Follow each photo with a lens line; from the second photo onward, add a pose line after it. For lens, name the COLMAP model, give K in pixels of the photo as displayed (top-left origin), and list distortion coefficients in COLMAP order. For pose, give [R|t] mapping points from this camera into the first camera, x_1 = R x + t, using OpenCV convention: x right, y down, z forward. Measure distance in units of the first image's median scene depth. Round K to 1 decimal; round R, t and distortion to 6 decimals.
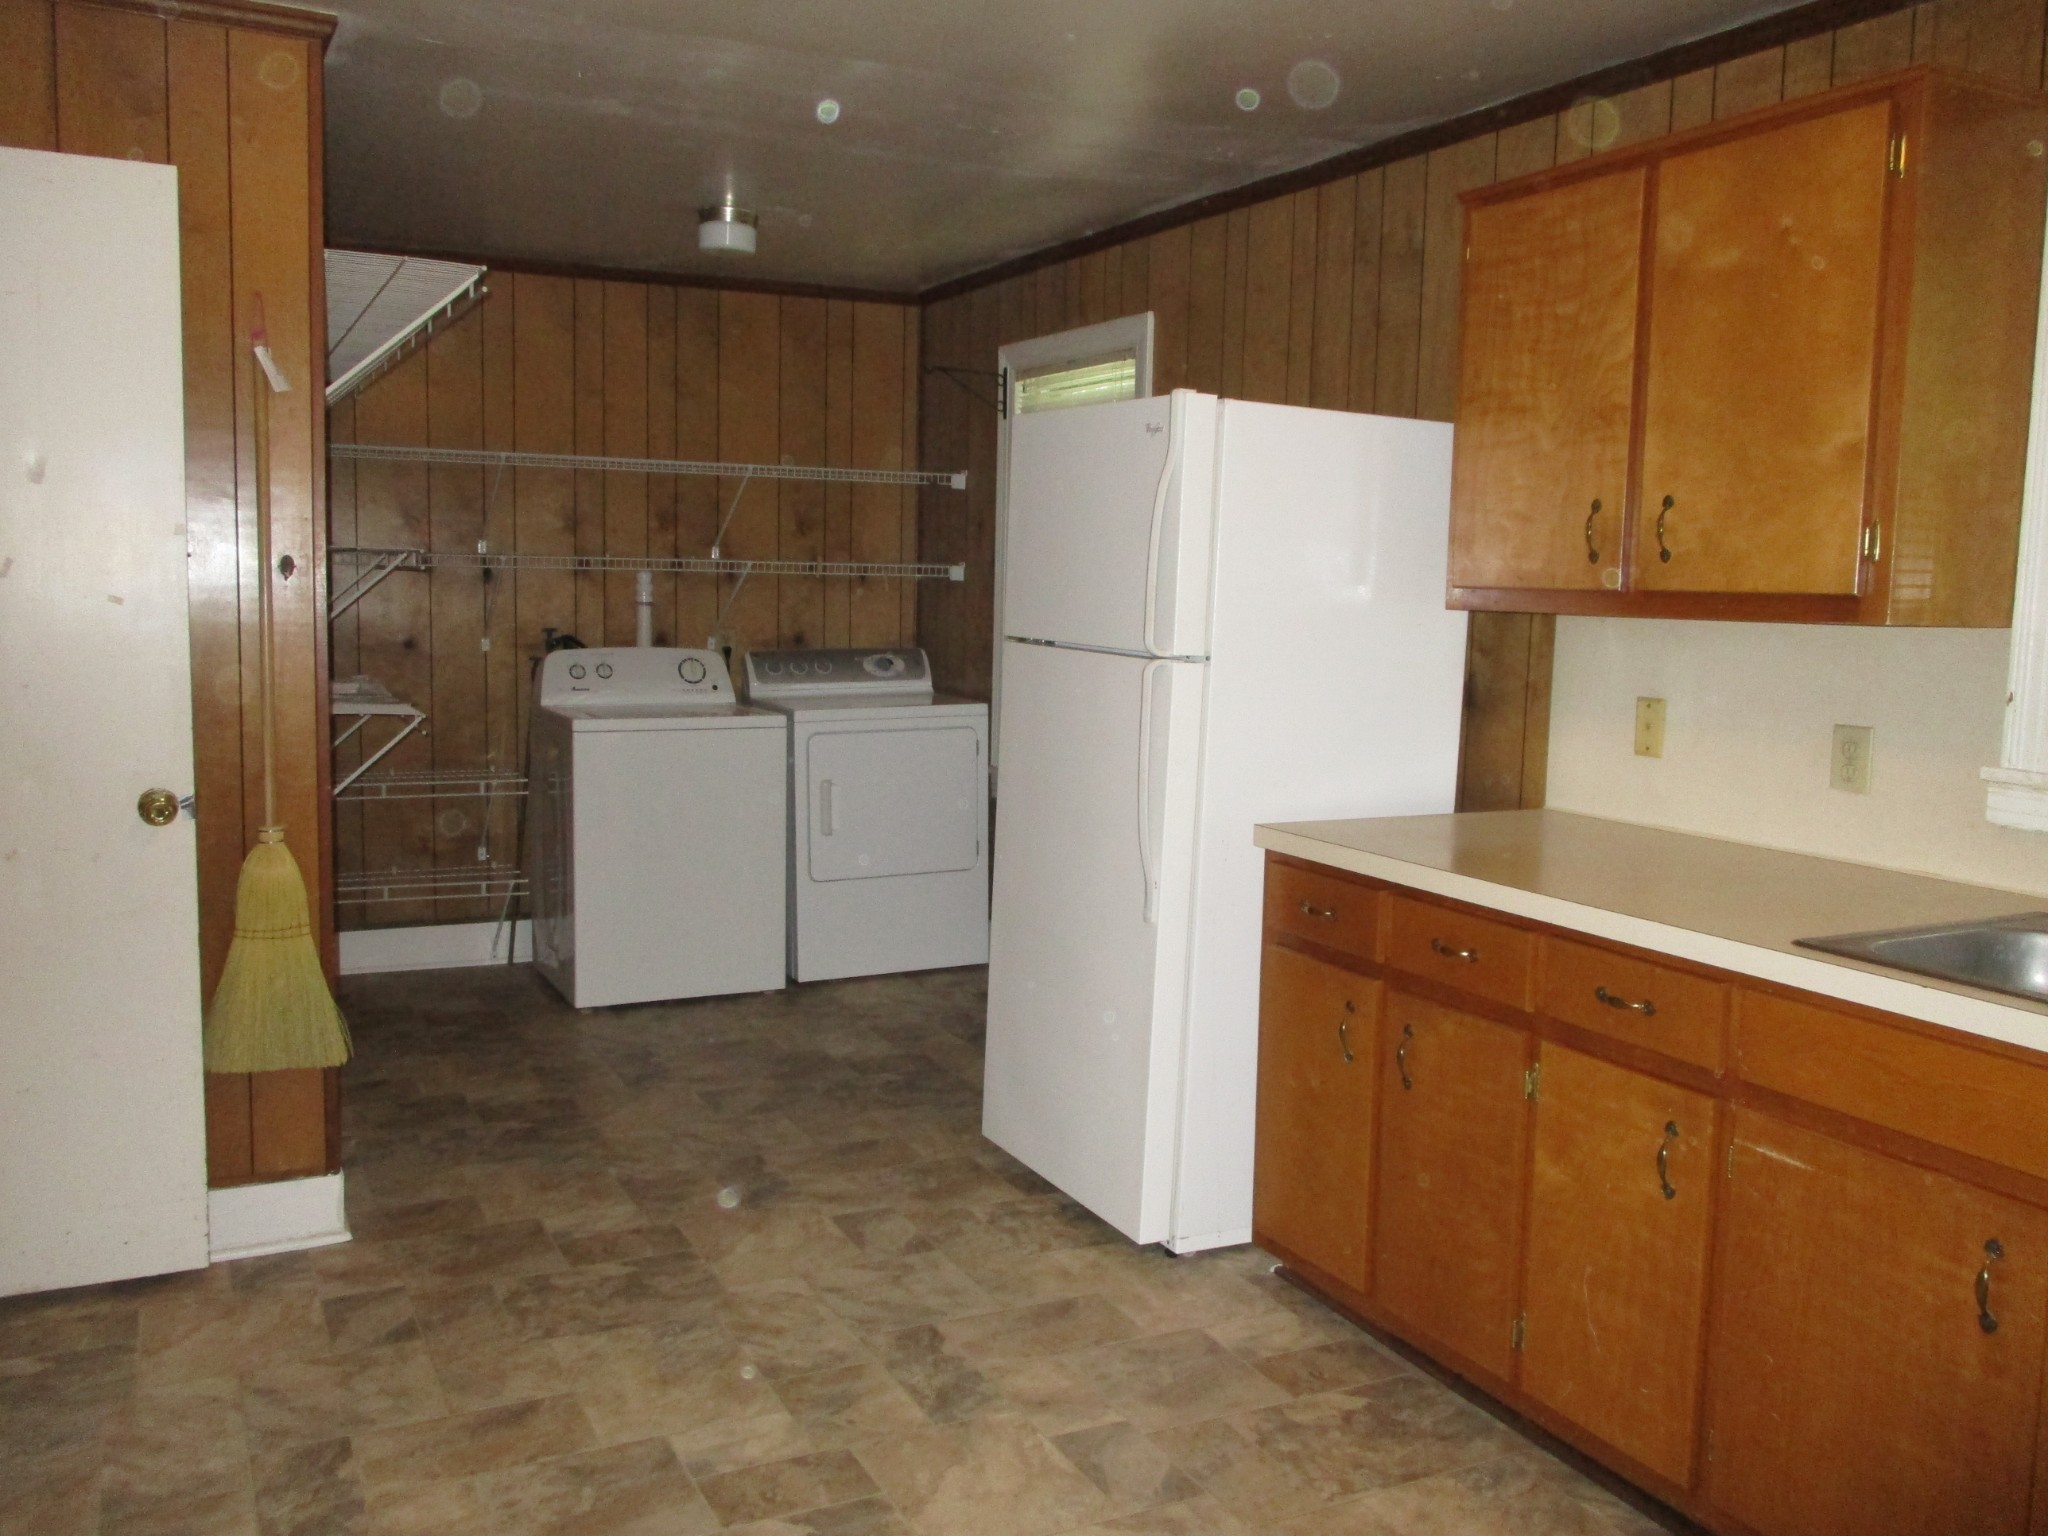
lens RADIAL K [[1718.0, 0, 1024.0], [0, 1718.0, 768.0], [0, 0, 1]] dist [-0.012022, -0.007317]
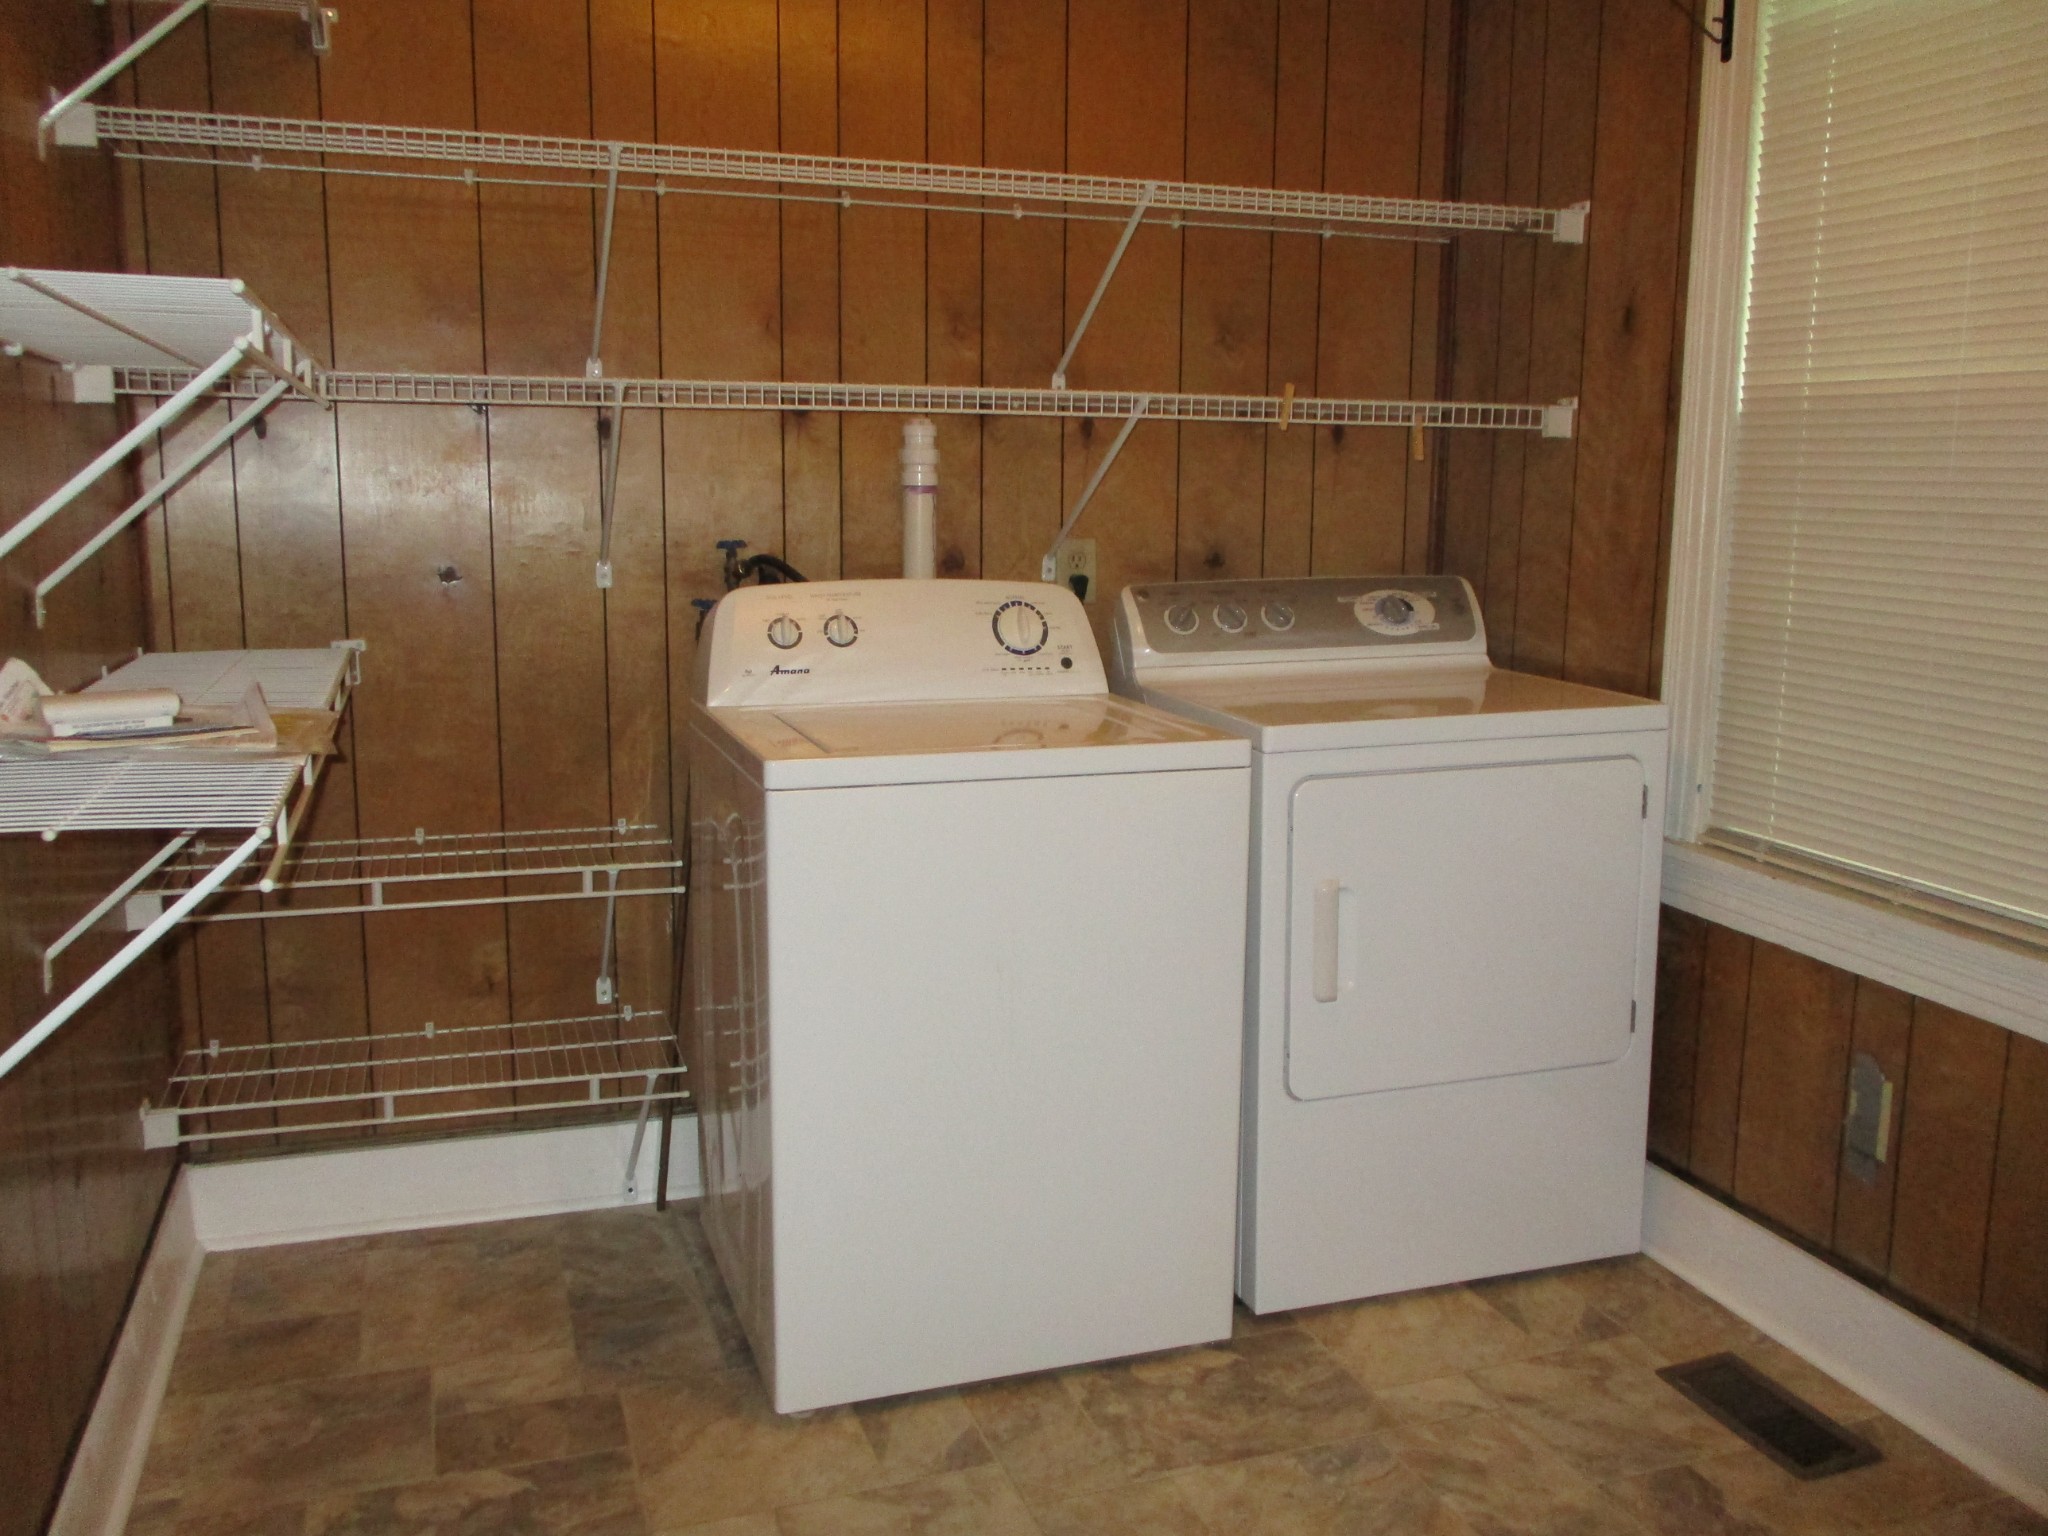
lens RADIAL K [[1718.0, 0, 1024.0], [0, 1718.0, 768.0], [0, 0, 1]] dist [-0.012022, -0.007317]
pose [[0.991047, 0.011763, -0.132995, -0.126928], [-0.004864, 0.998631, 0.052079, -0.042447], [0.133426, -0.050966, 0.989747, 0.520250]]
